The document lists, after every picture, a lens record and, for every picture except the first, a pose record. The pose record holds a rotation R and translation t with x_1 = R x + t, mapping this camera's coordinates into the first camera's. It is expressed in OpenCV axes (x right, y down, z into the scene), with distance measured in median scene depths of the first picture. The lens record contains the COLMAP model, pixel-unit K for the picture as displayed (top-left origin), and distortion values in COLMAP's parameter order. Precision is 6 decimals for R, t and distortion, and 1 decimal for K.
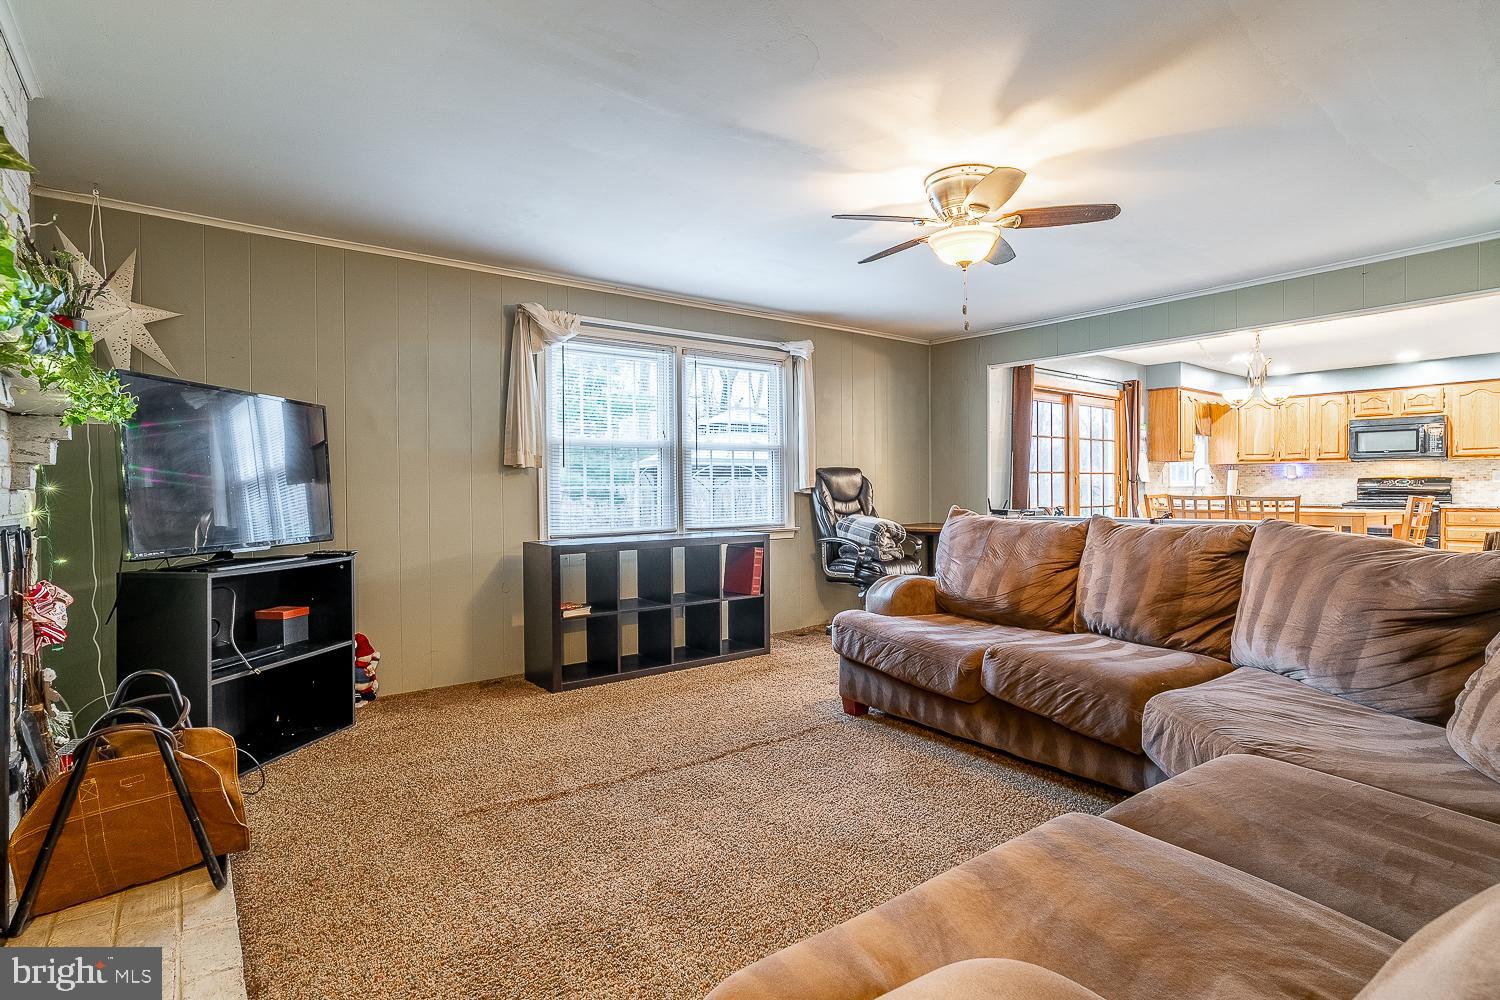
lens RADIAL K [[732.0, 0, 750.0], [0, 732.0, 500.0], [0, 0, 1]] dist [-0.041457, 0.023635]
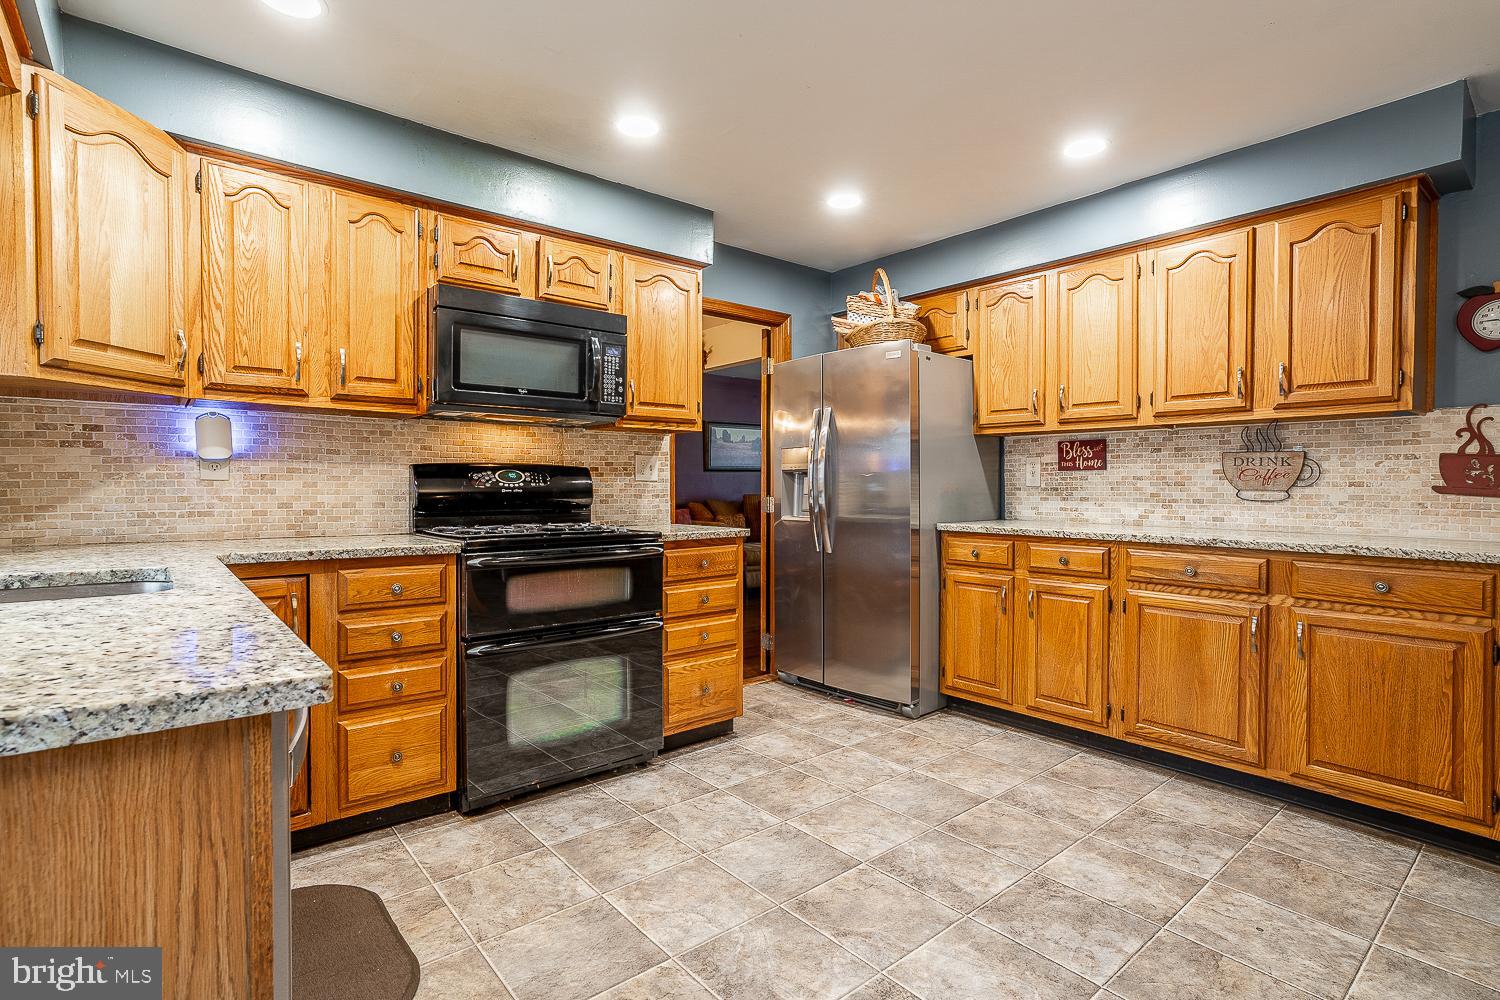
lens RADIAL K [[729.4, 0, 749.1], [0, 729.4, 496.6], [0, 0, 1]] dist [-0.044089, 0.032949]
pose [[-0.050781, -0.016110, 0.998580, 0.506814], [0.012950, 0.999775, 0.016787, -0.018986], [-0.998626, 0.013784, -0.050561, 0.892323]]
